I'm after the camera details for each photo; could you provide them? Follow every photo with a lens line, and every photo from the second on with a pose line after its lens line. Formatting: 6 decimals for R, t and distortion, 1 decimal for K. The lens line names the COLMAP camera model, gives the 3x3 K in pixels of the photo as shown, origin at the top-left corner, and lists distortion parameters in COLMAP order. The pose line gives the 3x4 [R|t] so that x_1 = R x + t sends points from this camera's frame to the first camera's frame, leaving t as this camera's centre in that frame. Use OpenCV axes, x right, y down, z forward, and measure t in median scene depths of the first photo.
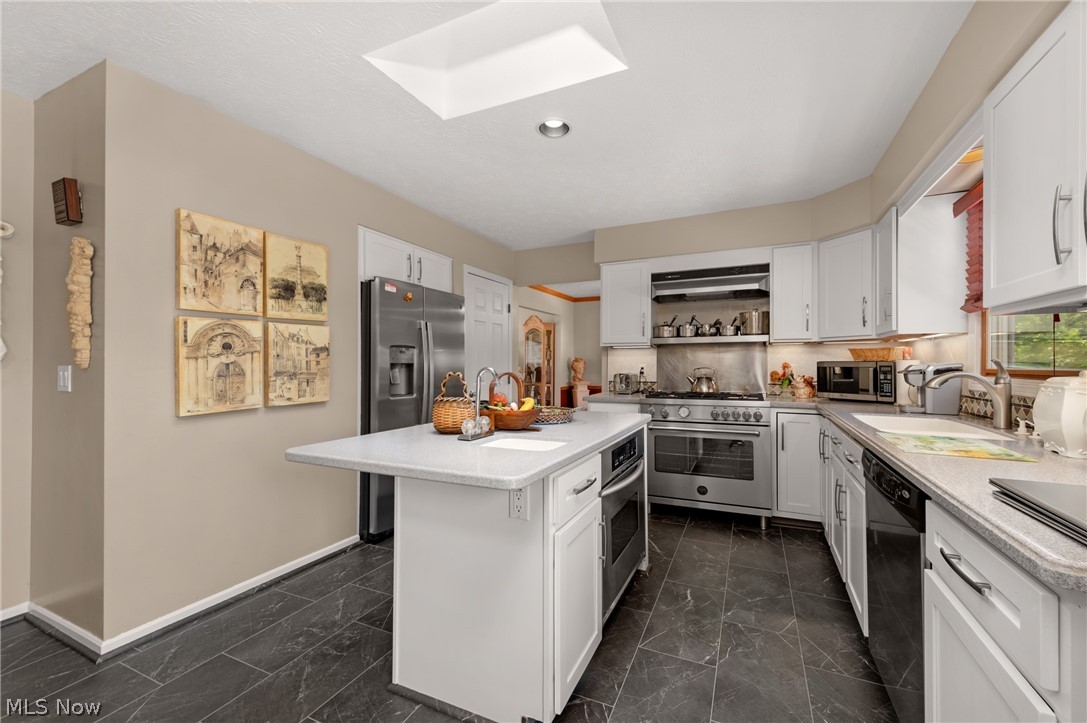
lens RADIAL K [[425.8, 0, 544.3], [0, 425.8, 360.1], [0, 0, 1]] dist [0.018352, -0.005102]
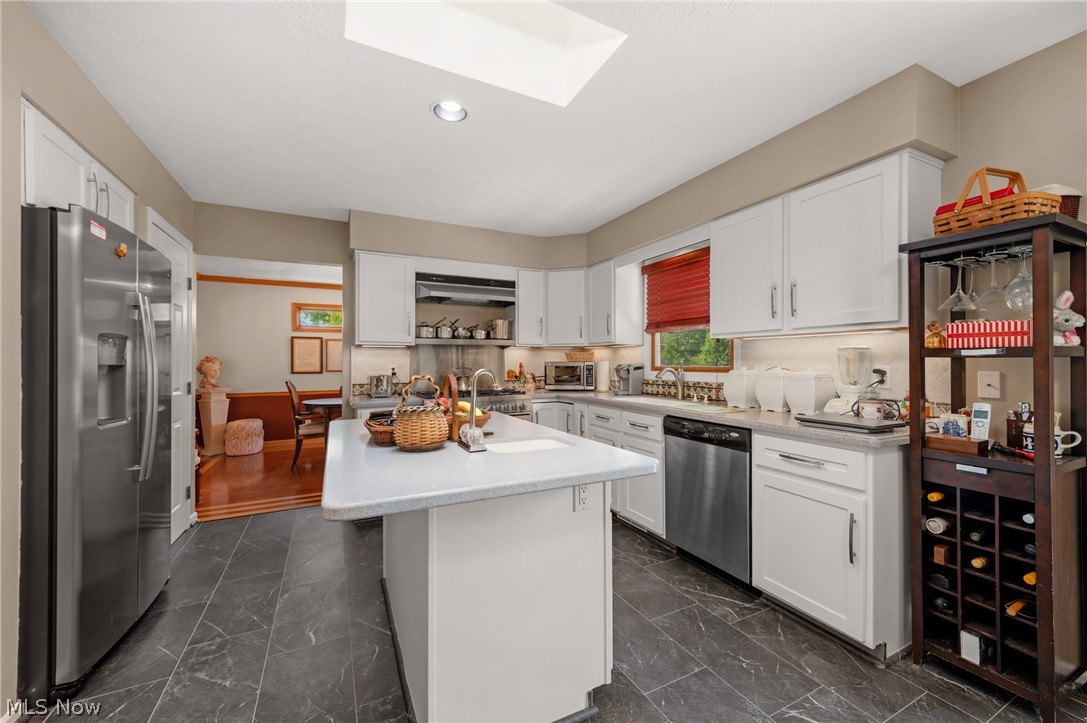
lens RADIAL K [[425.8, 0, 568.4], [0, 425.8, 358.5], [0, 0, 1]] dist [0.018352, -0.005102]
pose [[0.624503, 0.006443, 0.780995, -0.322002], [-0.003412, 0.999979, -0.005522, -0.000415], [-0.781015, 0.000784, 0.624512, 0.127350]]
